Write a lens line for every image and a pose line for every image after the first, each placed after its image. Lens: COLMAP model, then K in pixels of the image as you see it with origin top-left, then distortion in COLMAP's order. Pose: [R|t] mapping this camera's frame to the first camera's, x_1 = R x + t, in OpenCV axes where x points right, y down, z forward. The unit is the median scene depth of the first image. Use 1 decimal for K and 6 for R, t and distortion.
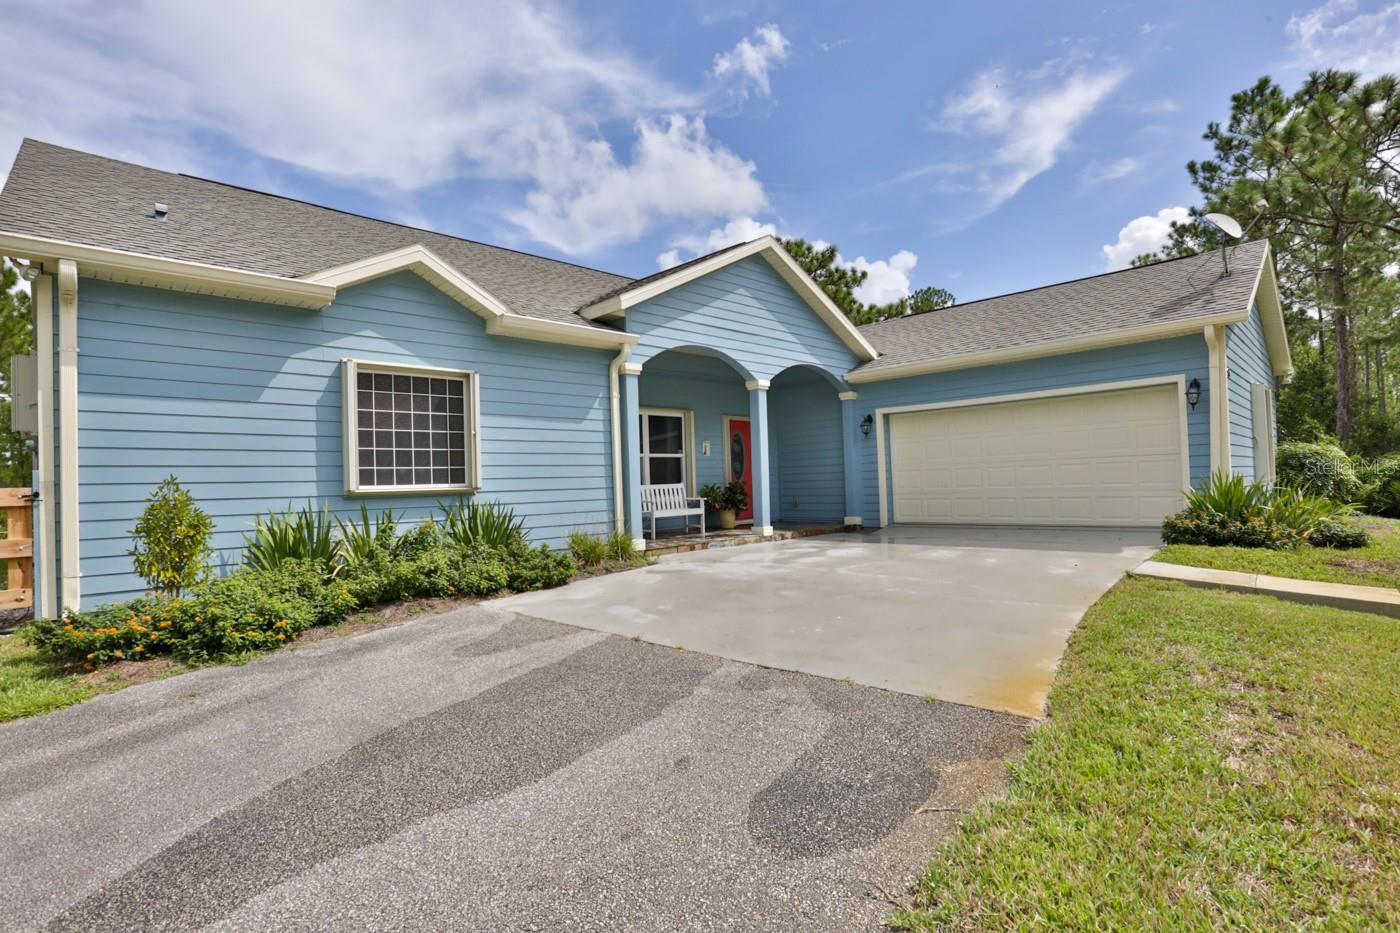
lens RADIAL K [[691.4, 0, 698.4], [0, 691.4, 465.8], [0, 0, 1]] dist [-0.025872, 0.001061]
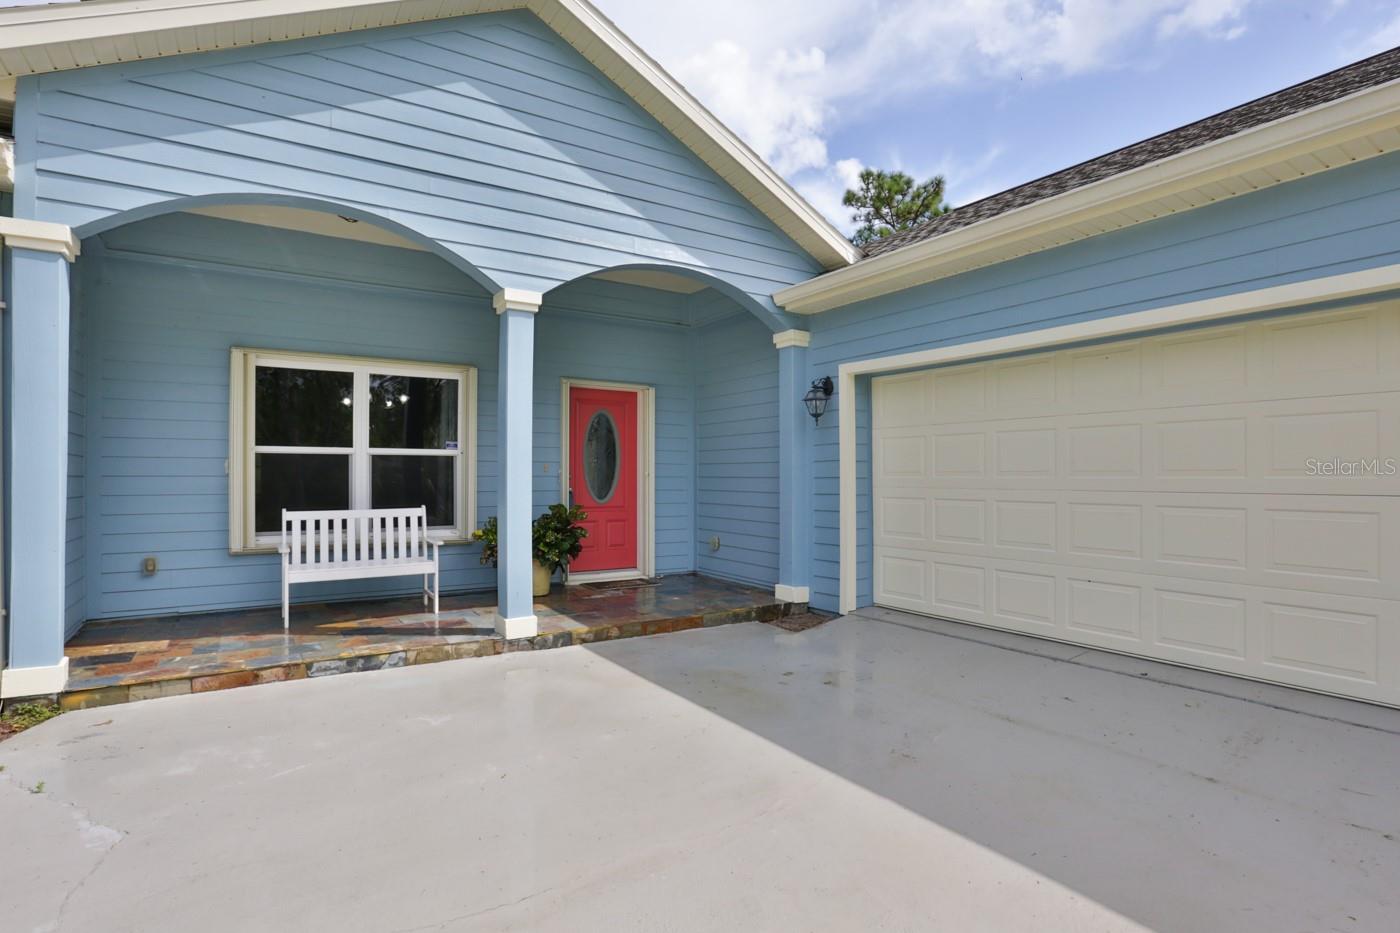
lens RADIAL K [[691.4, 0, 701.9], [0, 691.4, 469.2], [0, 0, 1]] dist [-0.025872, 0.001061]
pose [[0.976770, 0.027389, -0.212533, 0.267650], [-0.024388, 0.999563, 0.016726, -0.015996], [0.212898, -0.011155, 0.977011, 0.514728]]
